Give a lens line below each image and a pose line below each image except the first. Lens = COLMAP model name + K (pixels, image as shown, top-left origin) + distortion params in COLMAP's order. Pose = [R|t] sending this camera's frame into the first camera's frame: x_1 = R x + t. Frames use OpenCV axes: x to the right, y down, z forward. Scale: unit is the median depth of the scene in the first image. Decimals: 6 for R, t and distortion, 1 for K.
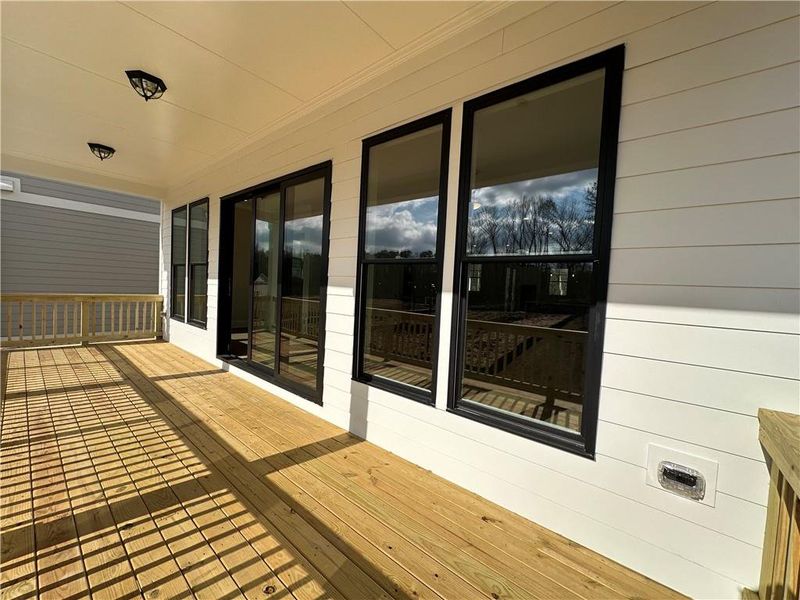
lens RADIAL K [[318.7, 0, 399.3], [0, 318.7, 300.6], [0, 0, 1]] dist [-0.001705, 0.000777]
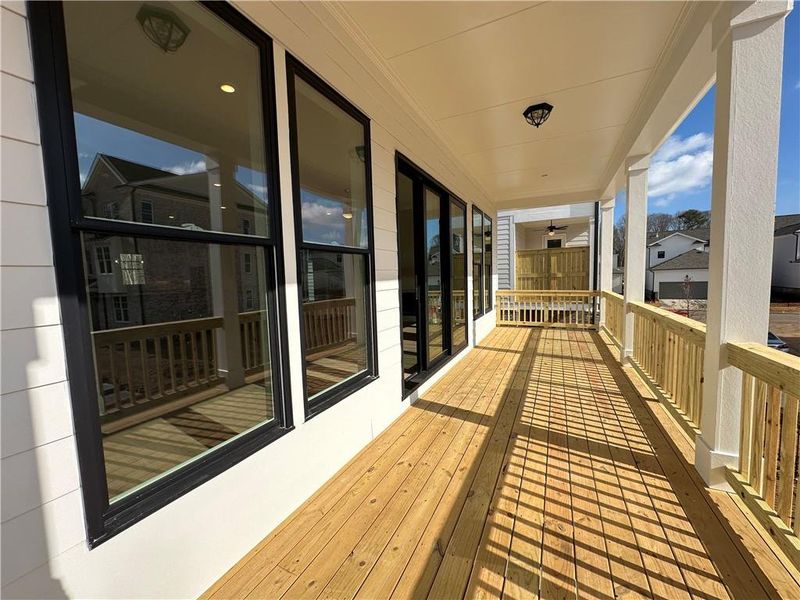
lens RADIAL K [[318.7, 0, 399.3], [0, 318.7, 300.6], [0, 0, 1]] dist [-0.001705, 0.000777]
pose [[-0.239878, -0.113507, 0.964145, -1.446940], [0.058020, 0.989690, 0.130949, -0.131501], [-0.969068, 0.087352, -0.230819, 1.399074]]
